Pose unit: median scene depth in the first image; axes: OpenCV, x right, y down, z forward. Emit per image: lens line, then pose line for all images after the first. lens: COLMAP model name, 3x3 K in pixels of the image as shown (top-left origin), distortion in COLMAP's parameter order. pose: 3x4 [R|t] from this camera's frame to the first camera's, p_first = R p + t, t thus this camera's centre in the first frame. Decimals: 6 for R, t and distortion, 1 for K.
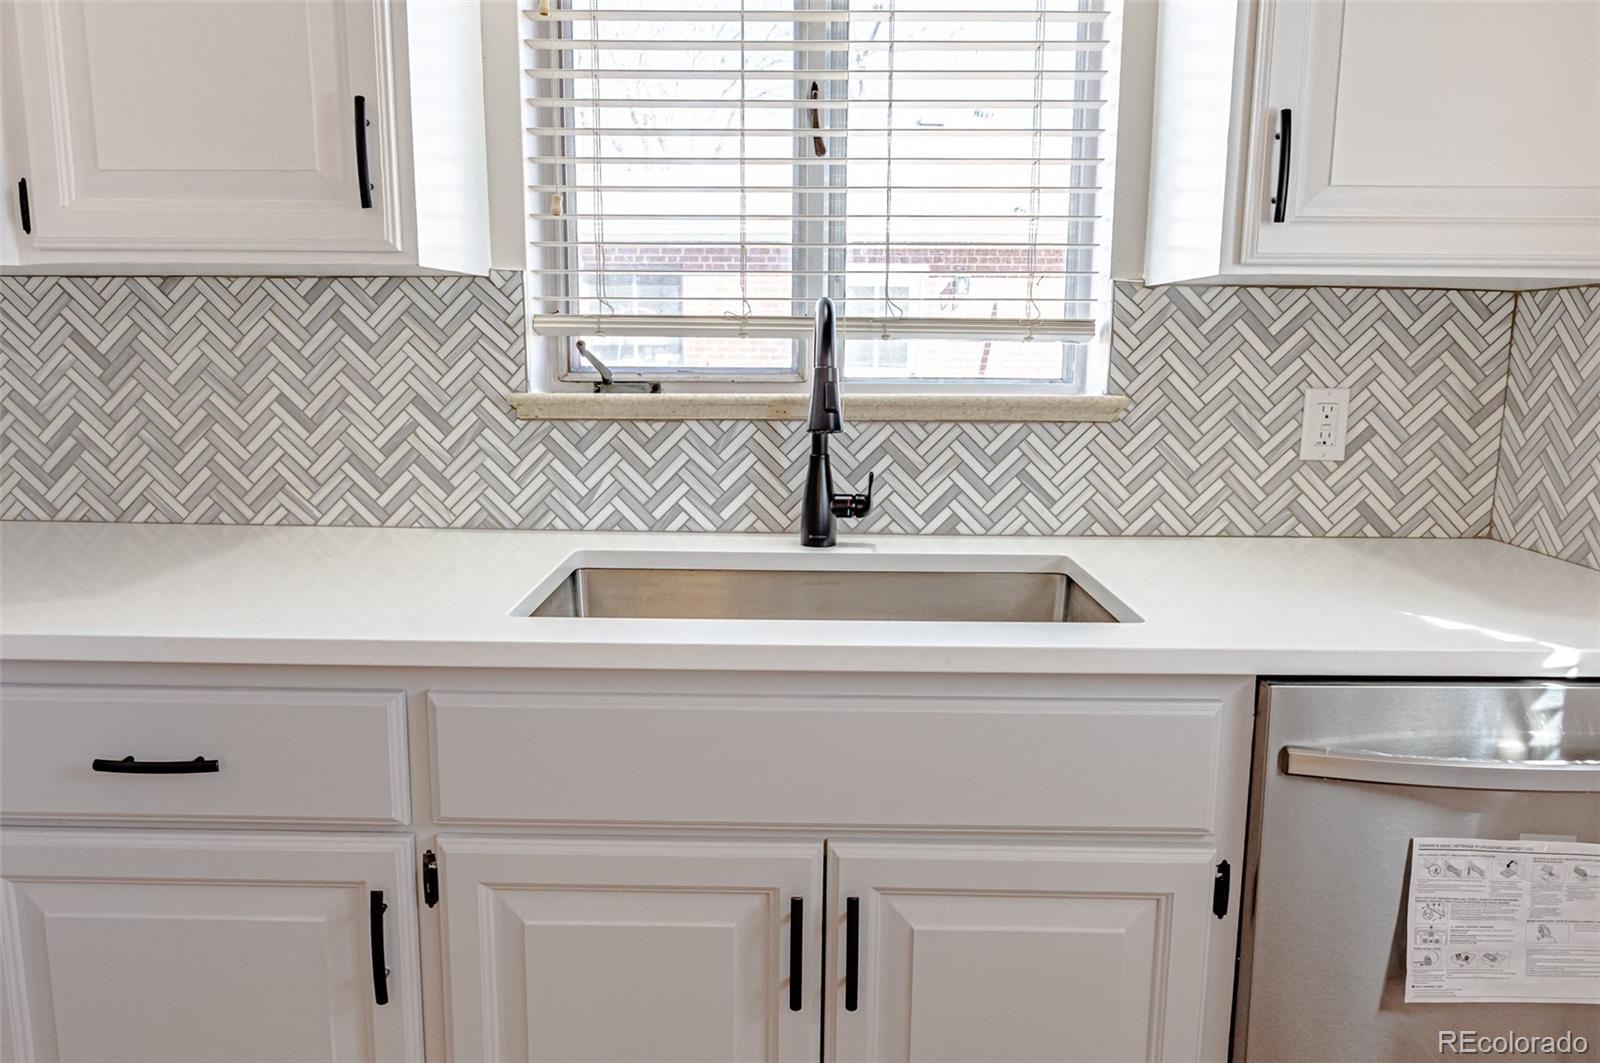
lens RADIAL K [[1104.6, 0, 796.3], [0, 1104.6, 520.0], [0, 0, 1]] dist [-0.000127, -0.004405]
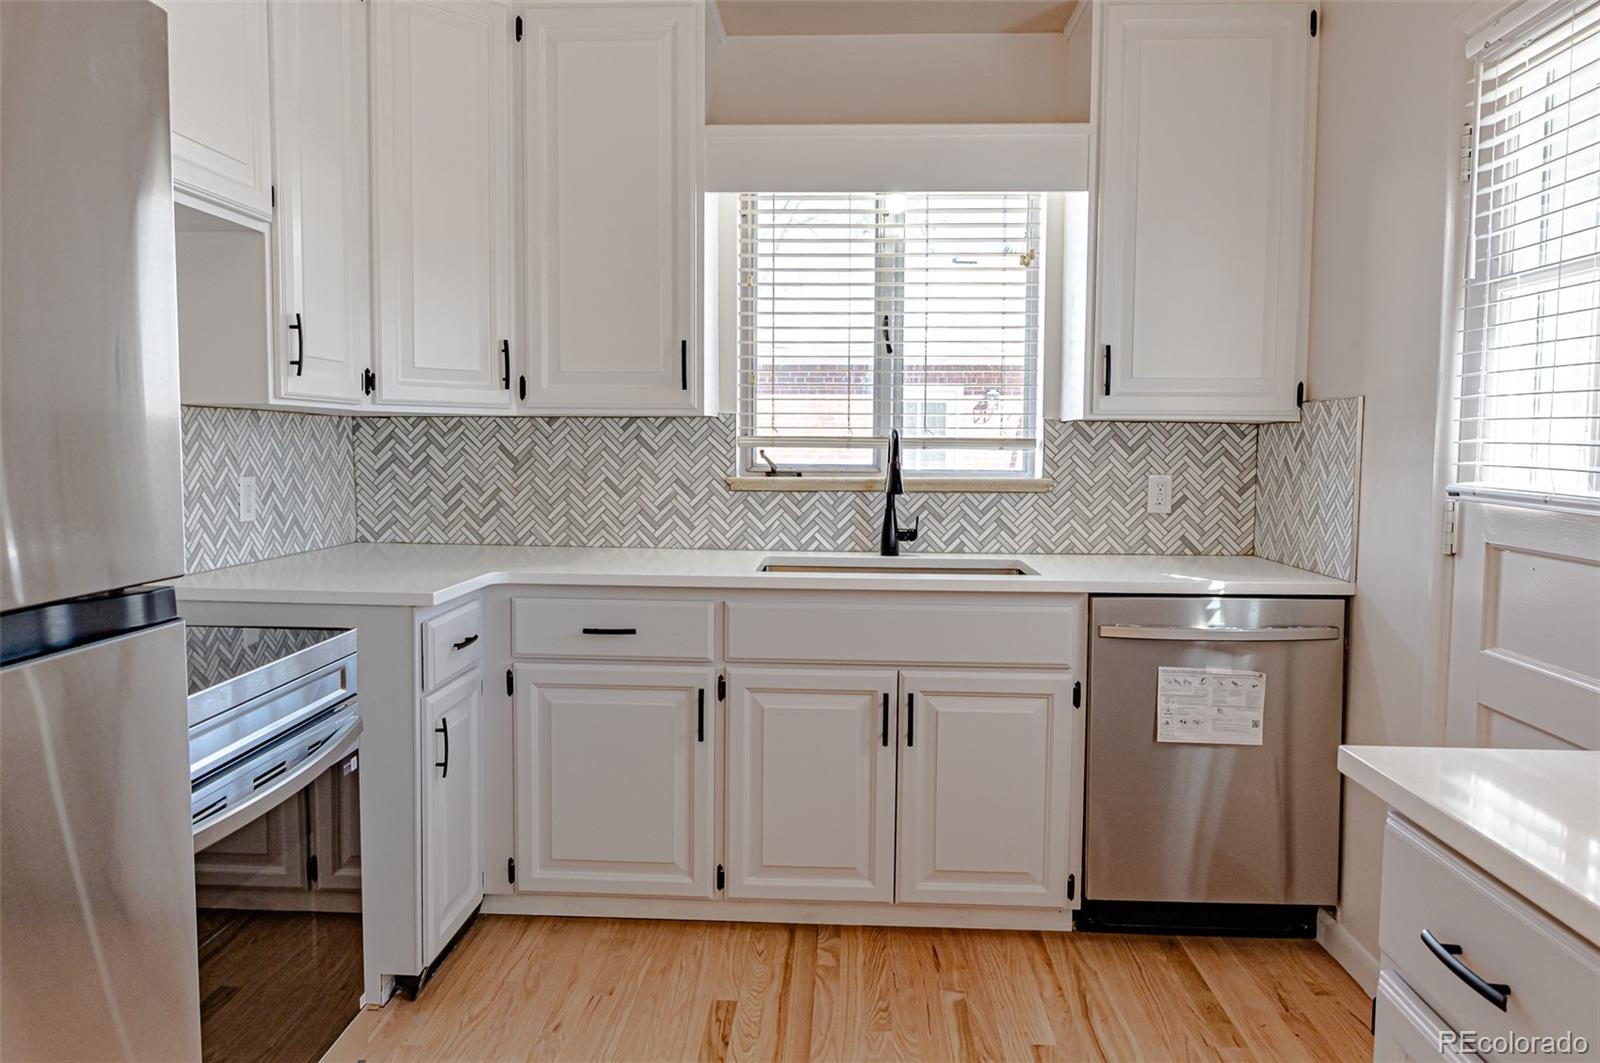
lens RADIAL K [[1104.6, 0, 795.7], [0, 1104.6, 521.4], [0, 0, 1]] dist [-0.000127, -0.004405]
pose [[0.999270, 0.002349, -0.038126, -0.067720], [-0.005937, 0.995527, -0.094289, 0.140284], [0.037734, 0.094447, 0.994815, -0.884084]]
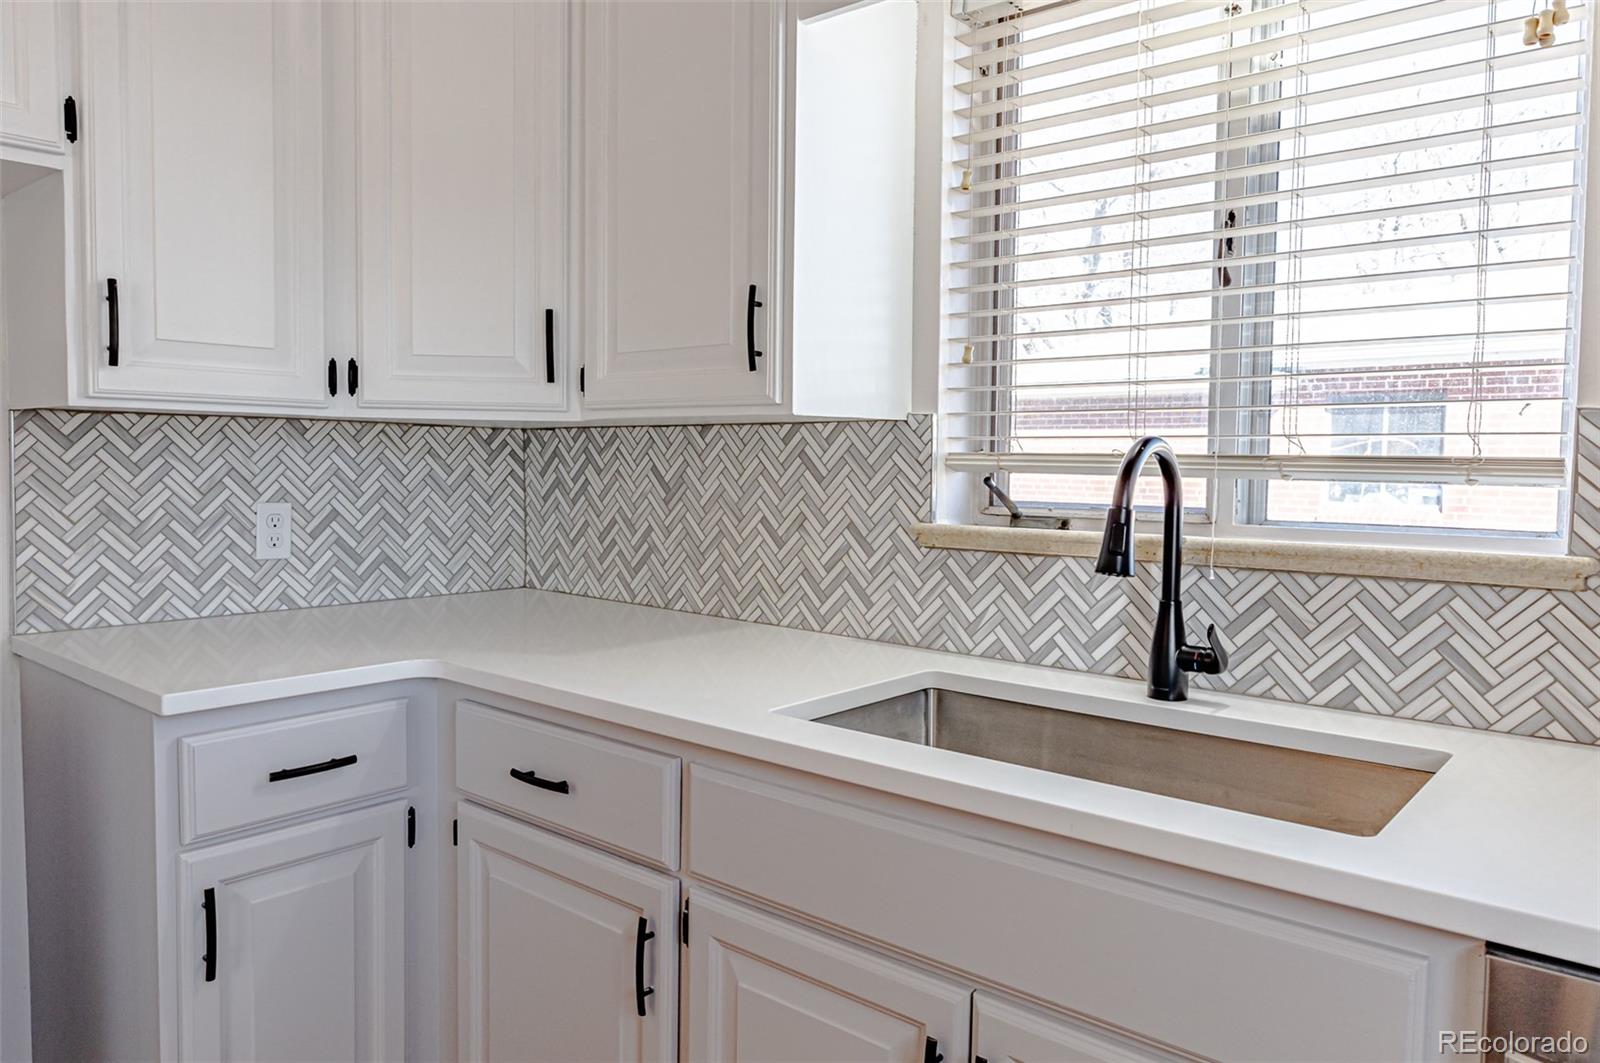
lens RADIAL K [[1104.6, 0, 796.4], [0, 1104.6, 519.2], [0, 0, 1]] dist [-0.000127, -0.004405]
pose [[0.769135, 0.036196, -0.638061, 0.354615], [-0.111003, 0.990786, -0.077600, -0.019134], [0.629373, 0.130511, 0.766066, 0.074481]]
